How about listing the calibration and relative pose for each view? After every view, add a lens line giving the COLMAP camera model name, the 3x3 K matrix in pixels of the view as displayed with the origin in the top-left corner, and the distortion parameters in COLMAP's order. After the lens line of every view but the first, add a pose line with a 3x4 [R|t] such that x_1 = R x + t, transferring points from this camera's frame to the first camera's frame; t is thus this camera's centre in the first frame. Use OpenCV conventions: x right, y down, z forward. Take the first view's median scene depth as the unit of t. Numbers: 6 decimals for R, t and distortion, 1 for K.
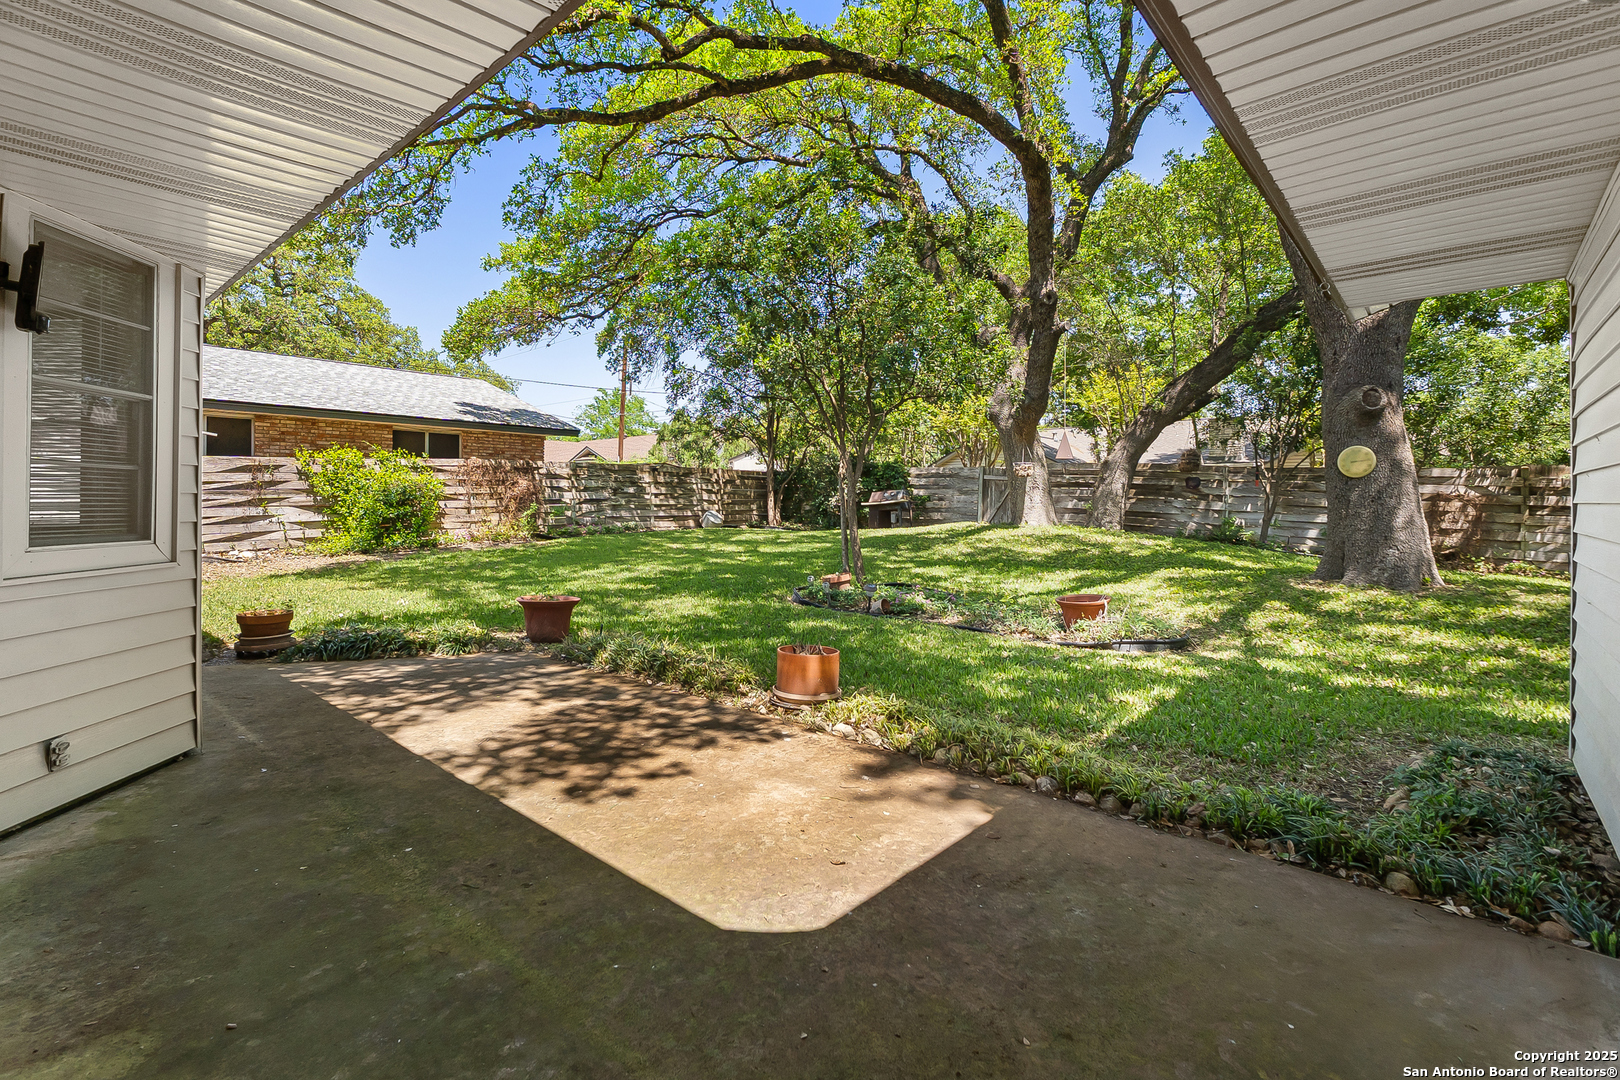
lens RADIAL K [[742.2, 0, 807.7], [0, 742.2, 500.5], [0, 0, 1]] dist [-0.013513, -0.000044]
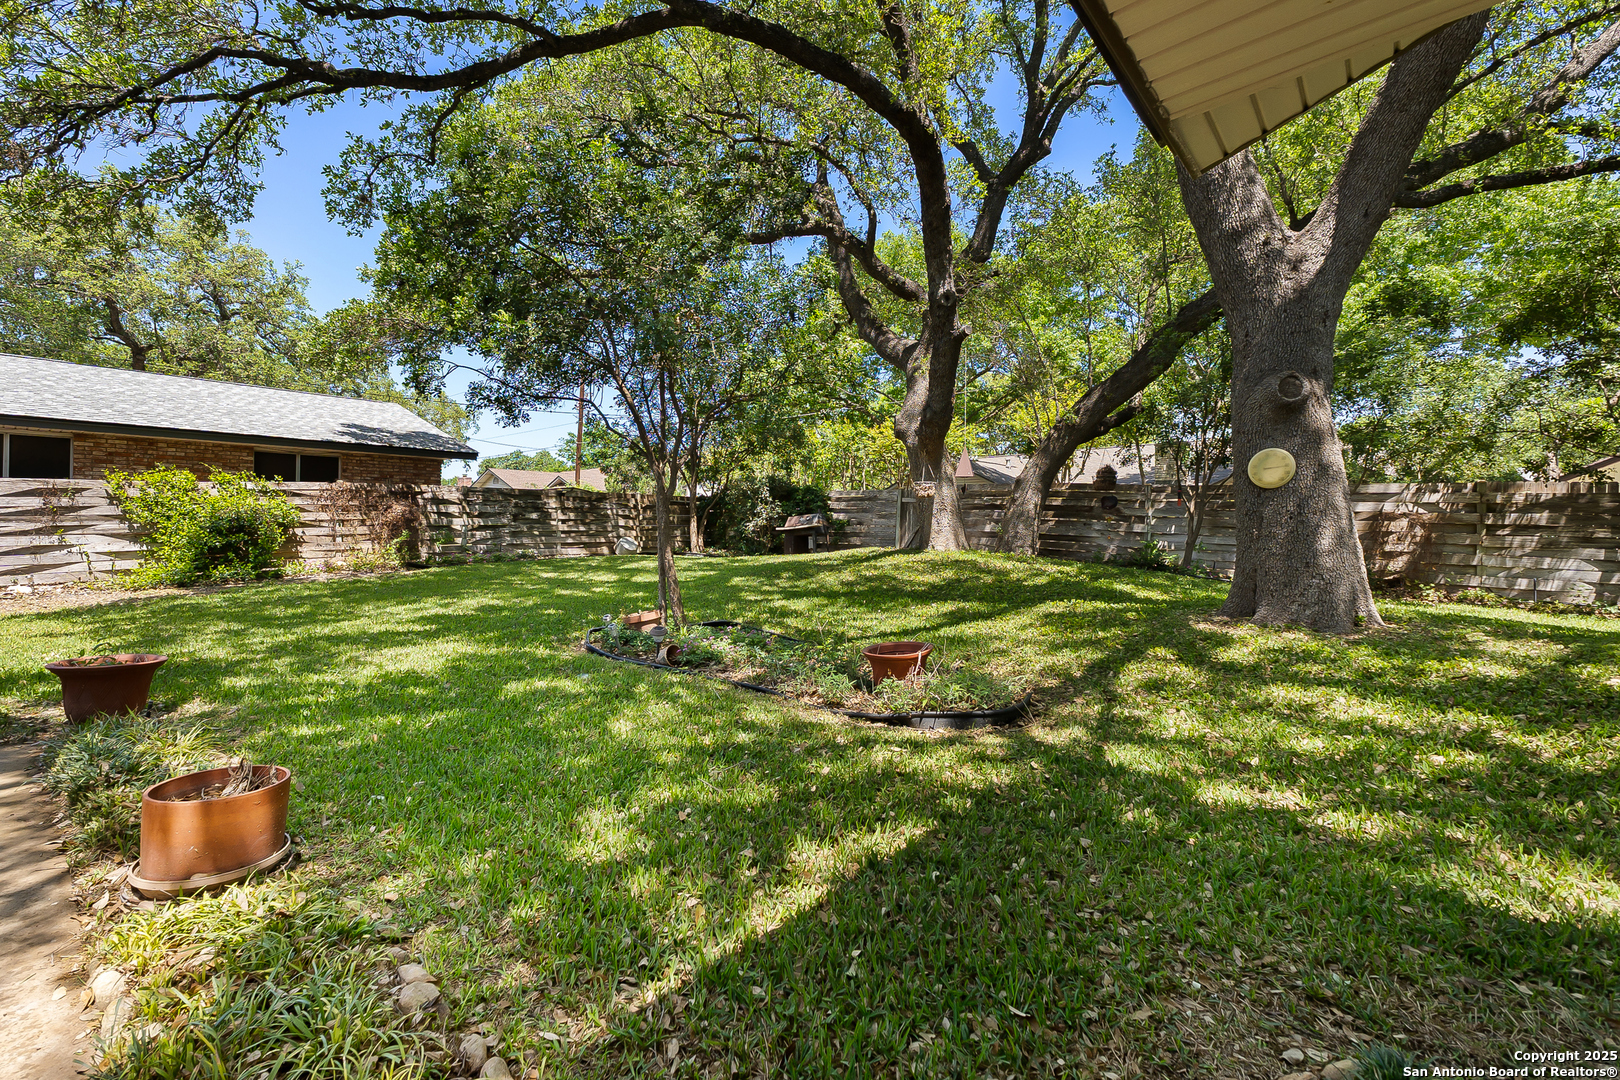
lens RADIAL K [[681.5, 0, 809.5], [0, 681.5, 532.3], [0, 0, 1]] dist [0.000842, 0.000643]
pose [[0.999962, -0.006344, 0.006001, 0.153122], [0.006305, 0.999959, 0.006465, 0.005185], [-0.006042, -0.006427, 0.999961, 0.169472]]
